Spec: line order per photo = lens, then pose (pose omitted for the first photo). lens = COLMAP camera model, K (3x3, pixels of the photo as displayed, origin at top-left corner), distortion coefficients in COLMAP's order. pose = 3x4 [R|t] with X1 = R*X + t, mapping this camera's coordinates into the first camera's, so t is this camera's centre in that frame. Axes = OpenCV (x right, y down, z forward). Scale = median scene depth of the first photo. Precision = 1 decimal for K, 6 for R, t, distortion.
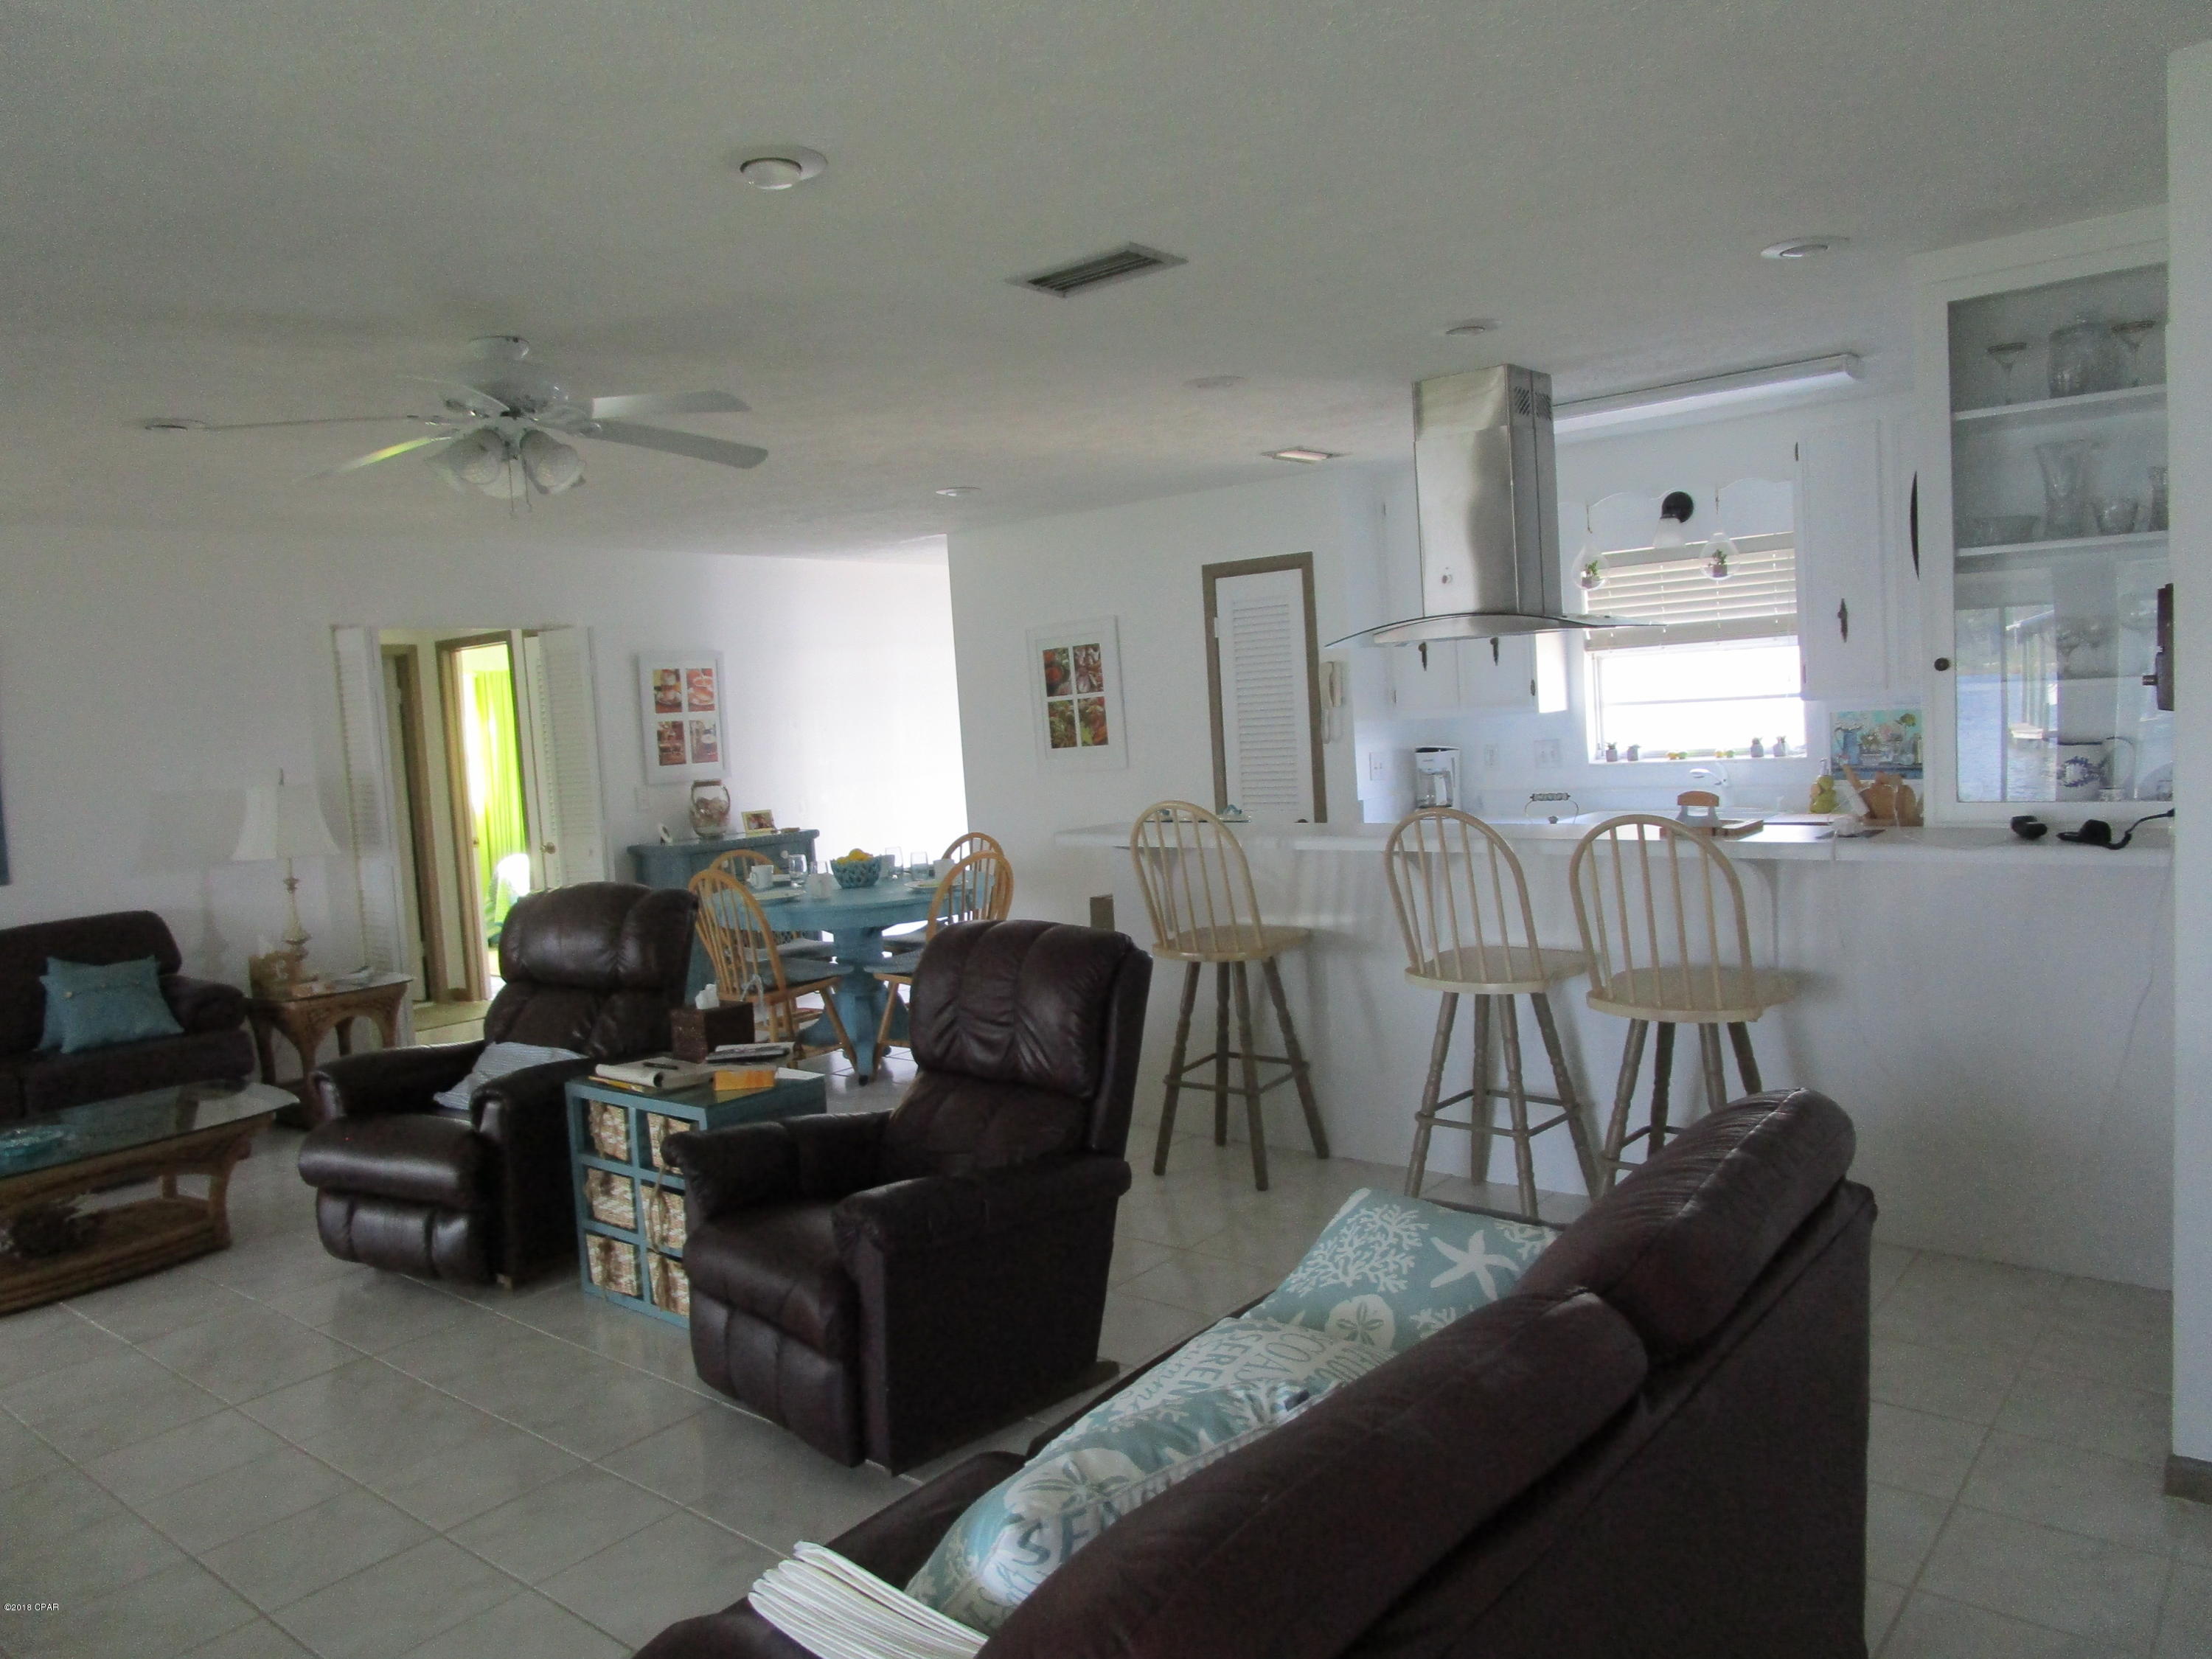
lens RADIAL K [[1586.6, 0, 1109.3], [0, 1586.6, 830.1], [0, 0, 1]] dist [-0.028378, 0.013052]
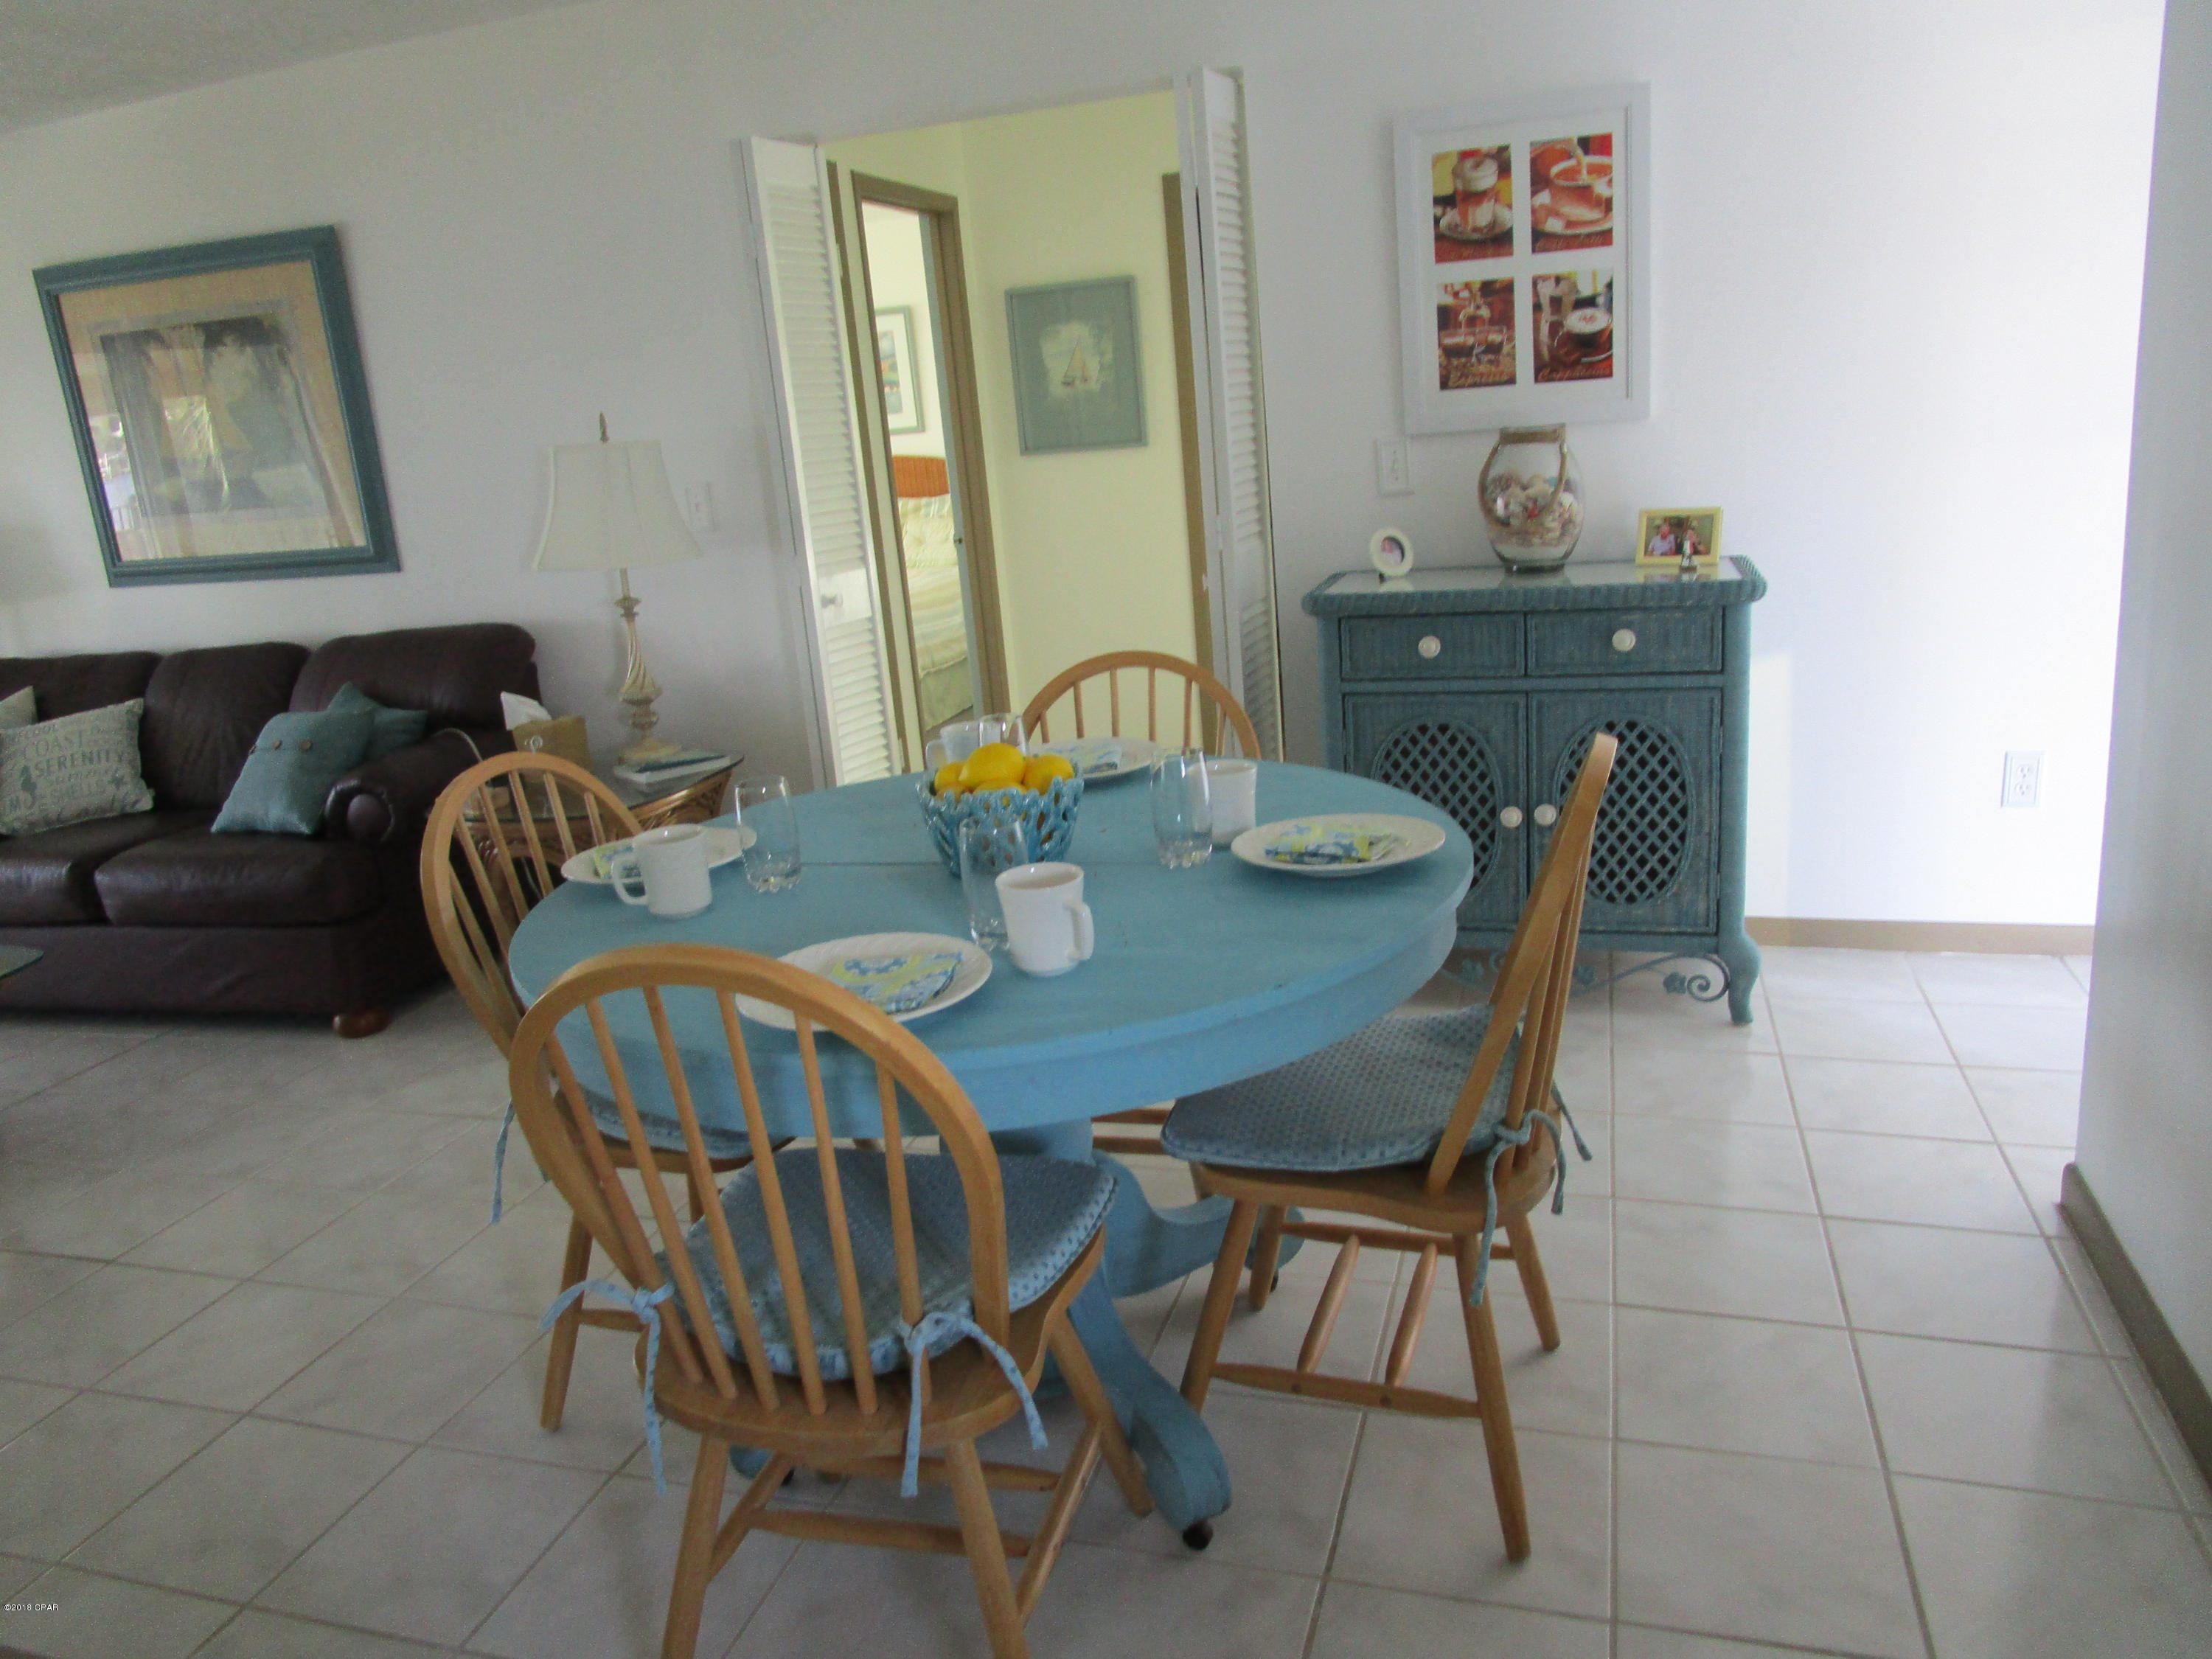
lens RADIAL K [[1586.6, 0, 1109.8], [0, 1586.6, 821.8], [0, 0, 1]] dist [-0.028378, 0.013052]
pose [[0.389146, 0.269084, -0.880999, 0.215694], [-0.009795, 0.957540, 0.288135, -0.118713], [0.921124, -0.103497, 0.375258, 1.715437]]
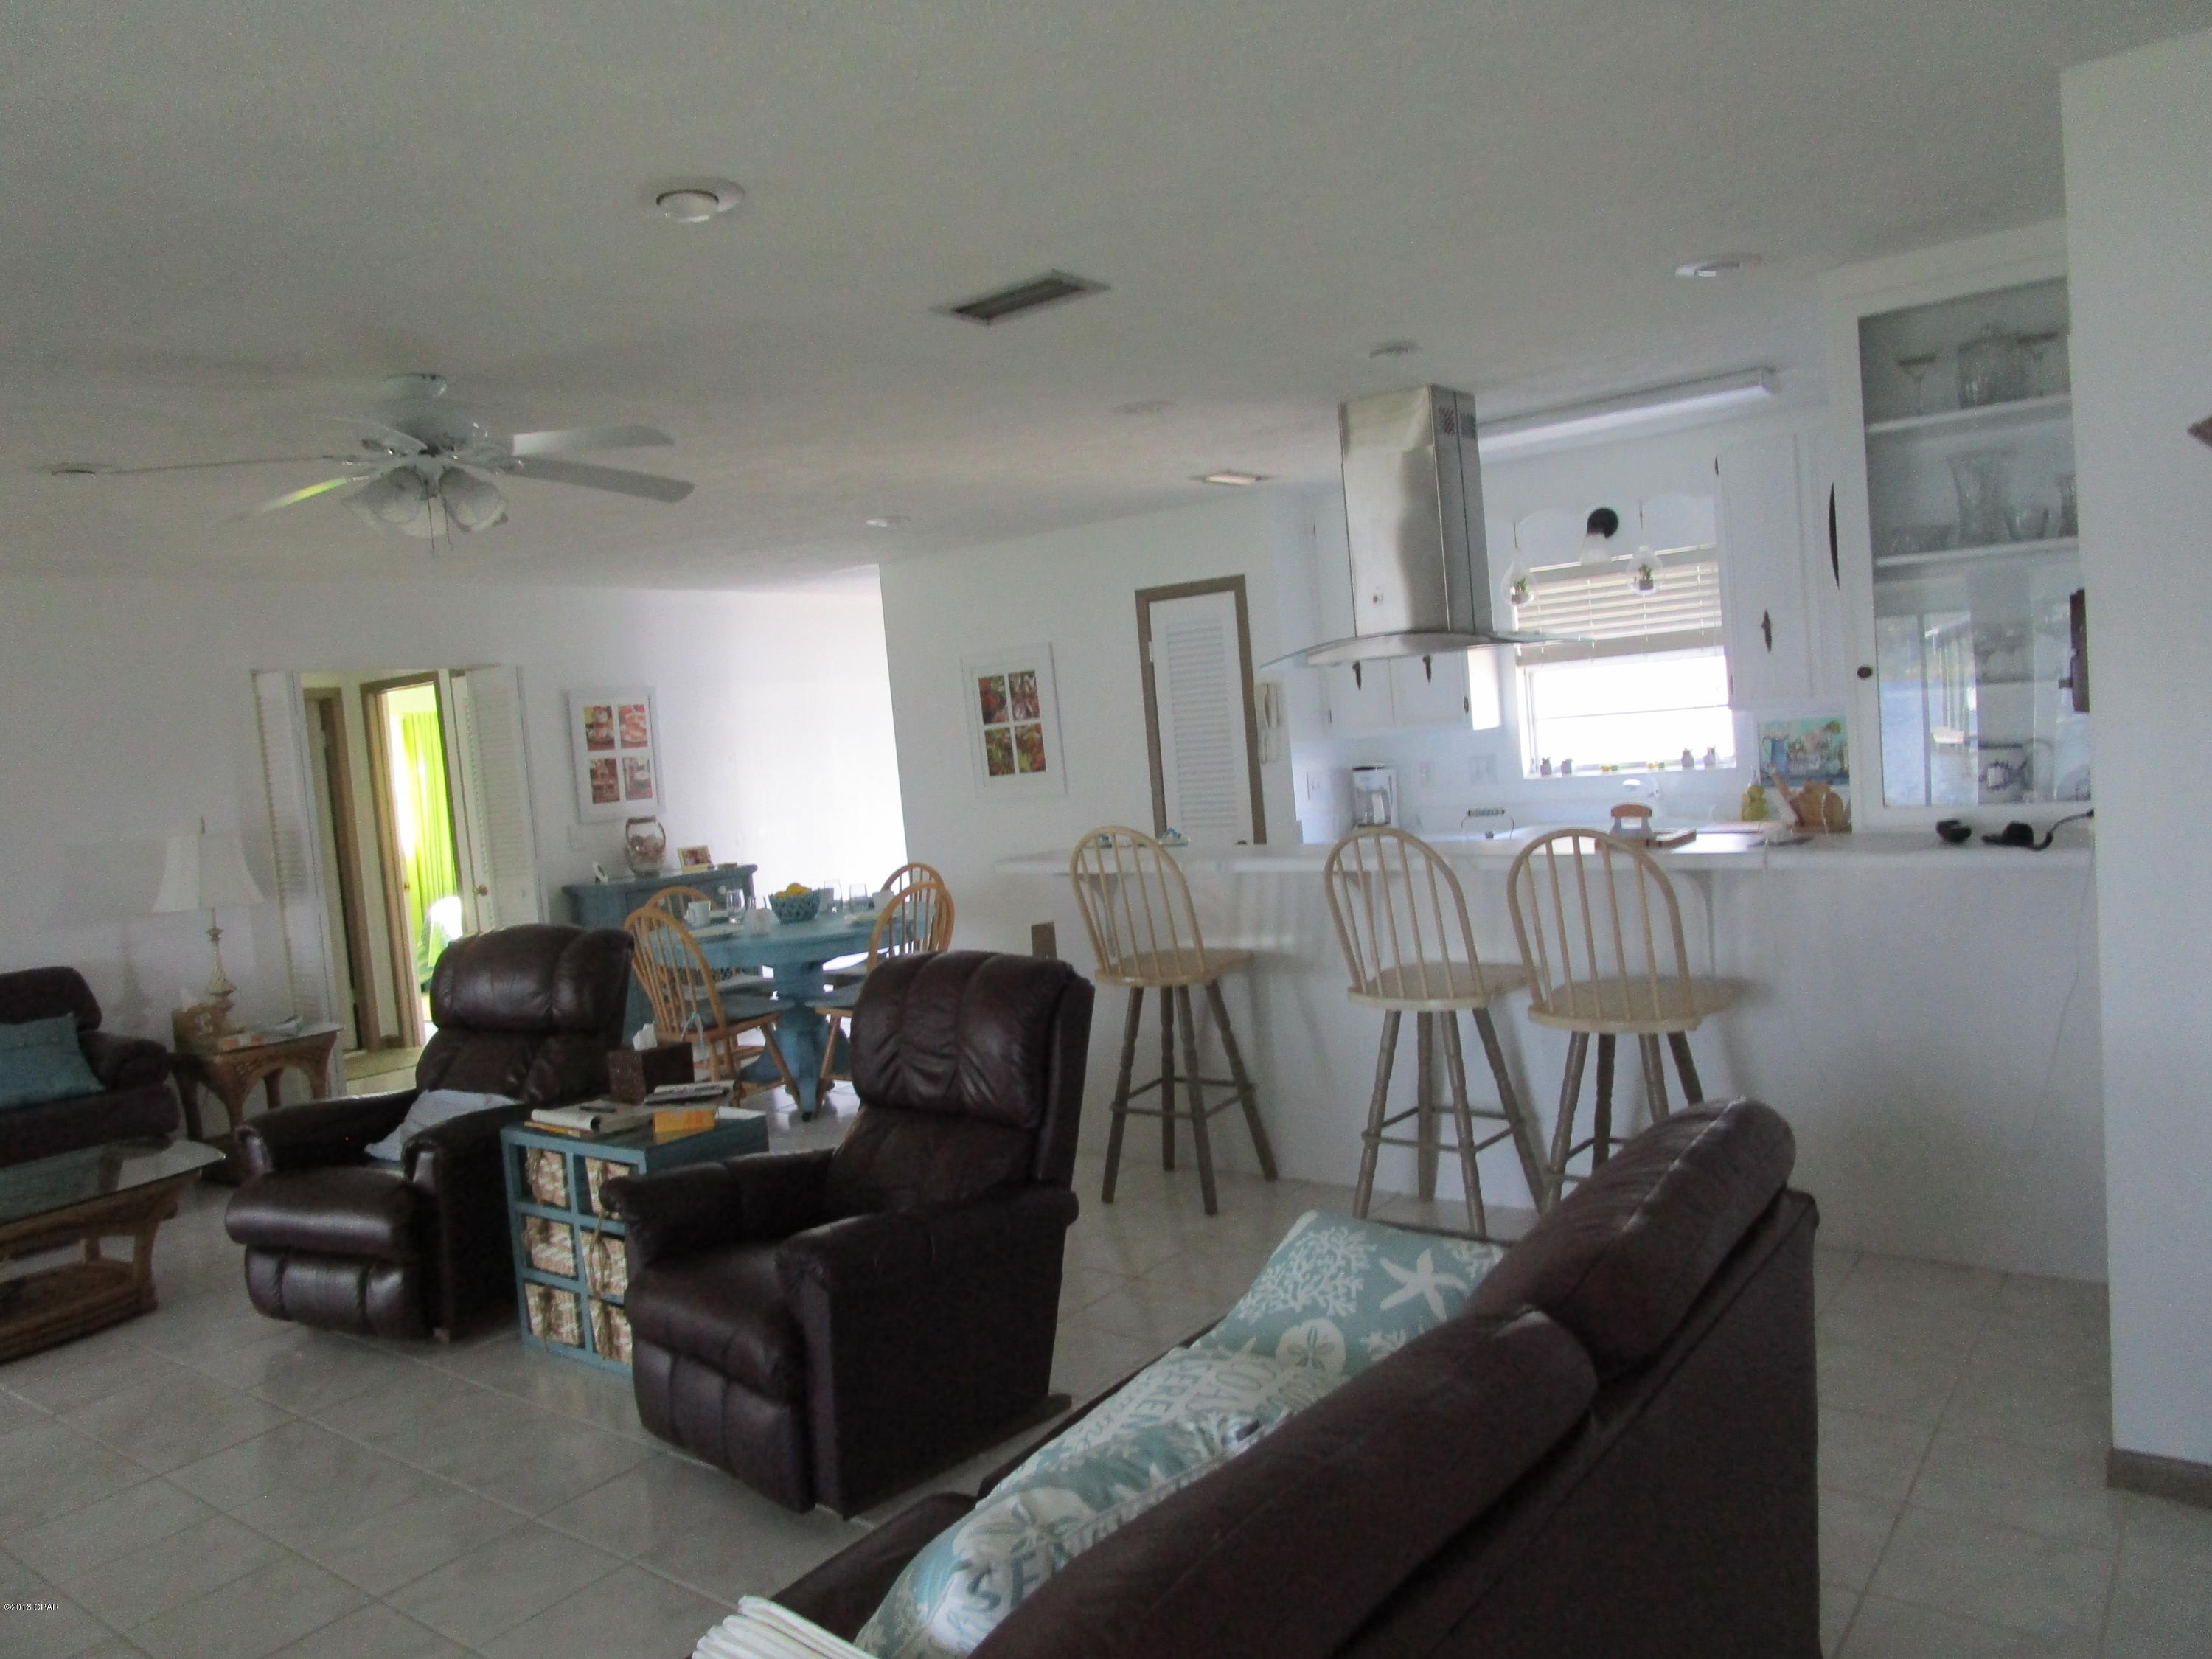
lens RADIAL K [[1586.6, 0, 1106.9], [0, 1586.6, 830.7], [0, 0, 1]] dist [-0.028378, 0.013052]
pose [[0.999016, -0.026230, 0.035757, 0.001897], [0.026784, 0.999527, -0.015109, -0.000776], [-0.035344, 0.016052, 0.999246, 0.003343]]
